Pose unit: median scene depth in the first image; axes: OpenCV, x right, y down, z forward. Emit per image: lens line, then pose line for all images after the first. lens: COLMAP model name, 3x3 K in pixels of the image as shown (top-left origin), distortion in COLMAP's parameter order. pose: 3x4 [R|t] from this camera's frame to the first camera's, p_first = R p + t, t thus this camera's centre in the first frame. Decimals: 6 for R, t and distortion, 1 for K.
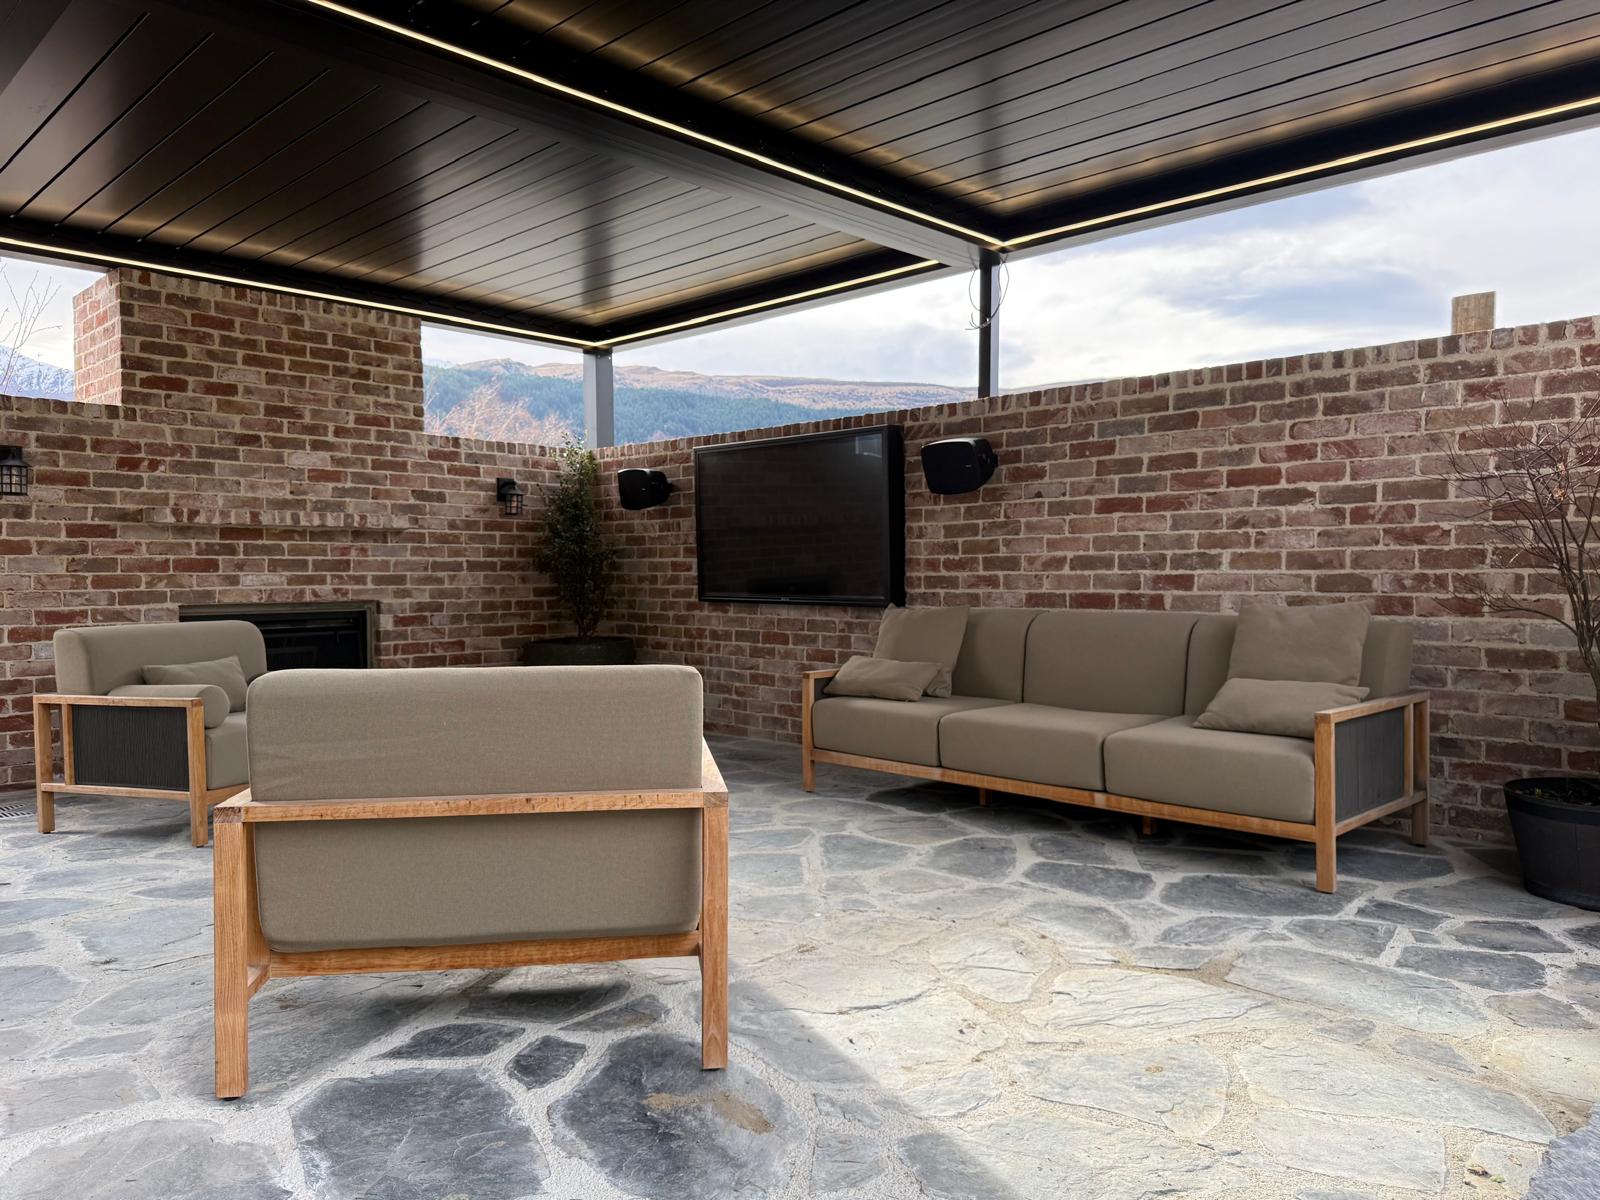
lens RADIAL K [[1132.4, 0, 803.8], [0, 1132.4, 612.4], [0, 0, 1]] dist [0.044349, -0.051874]
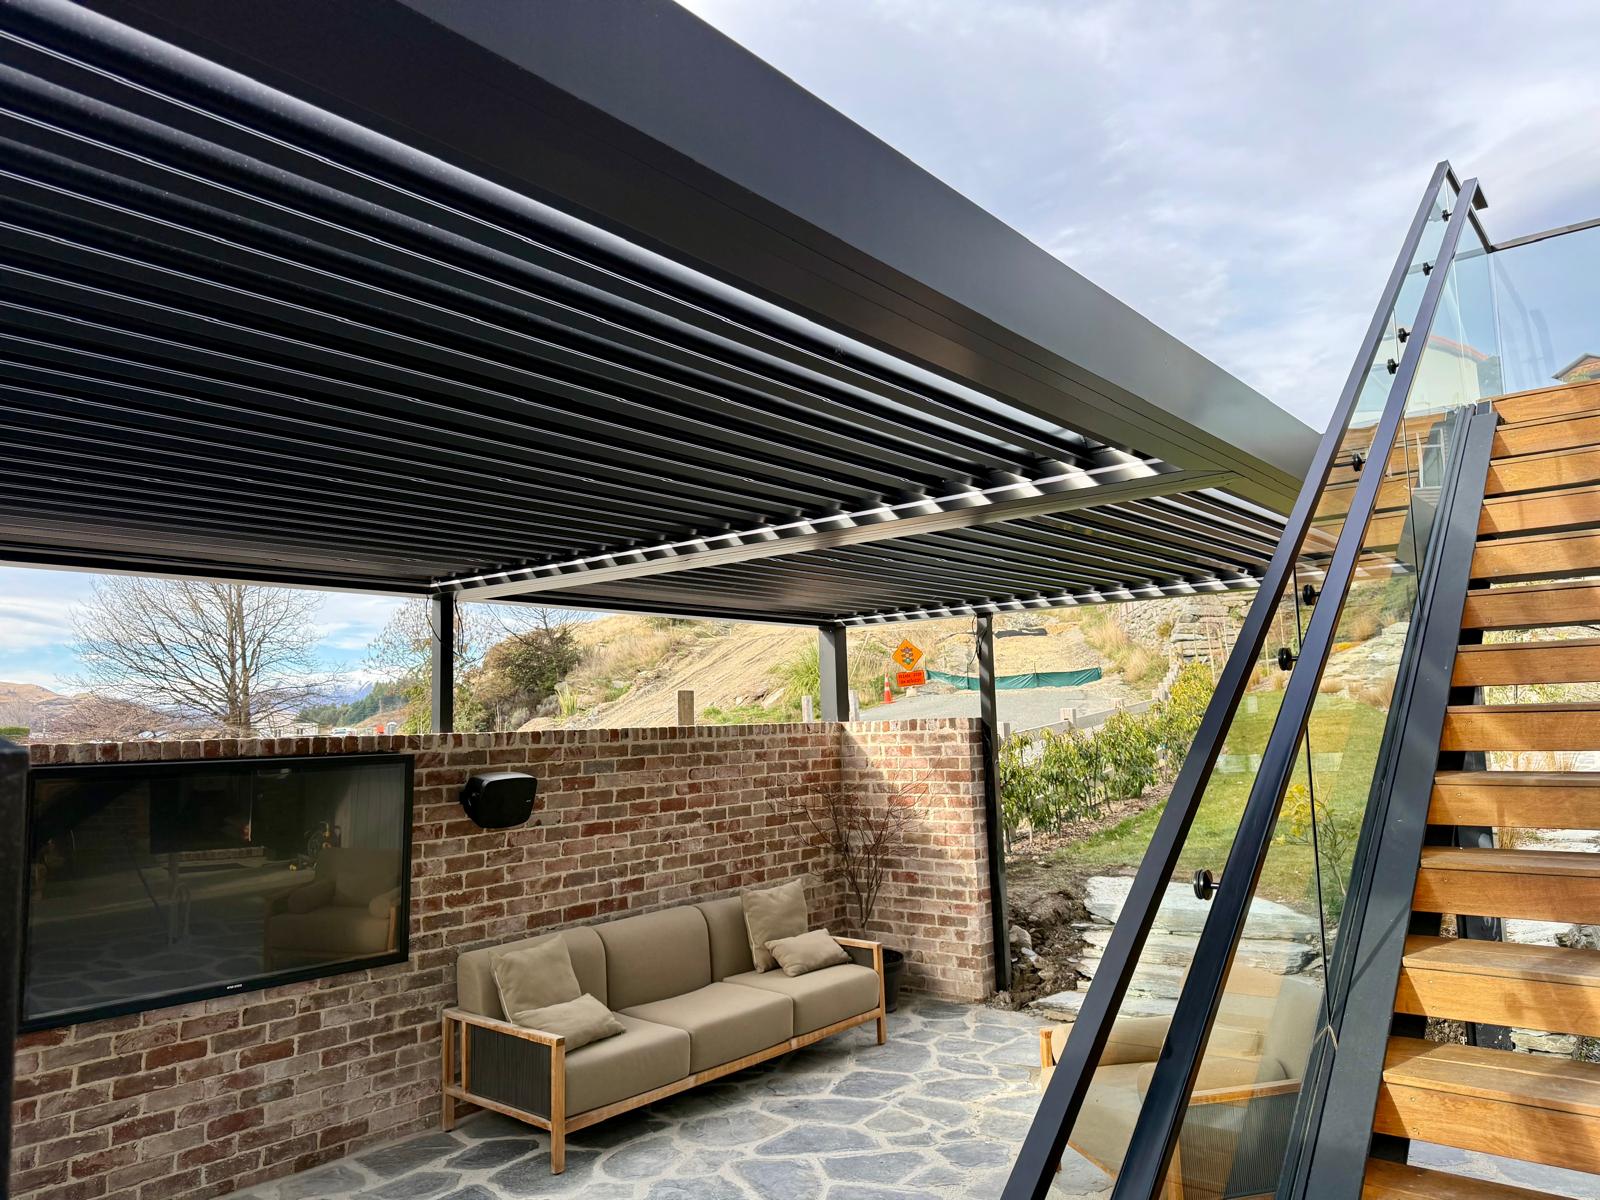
lens RADIAL K [[1132.4, 0, 798.0], [0, 1132.4, 585.0], [0, 0, 1]] dist [0.044349, -0.051874]
pose [[-0.099221, 0.123837, 0.987329, -1.032983], [0.062648, 0.991035, -0.118006, -0.202565], [-0.993091, 0.050145, -0.106090, 0.914906]]
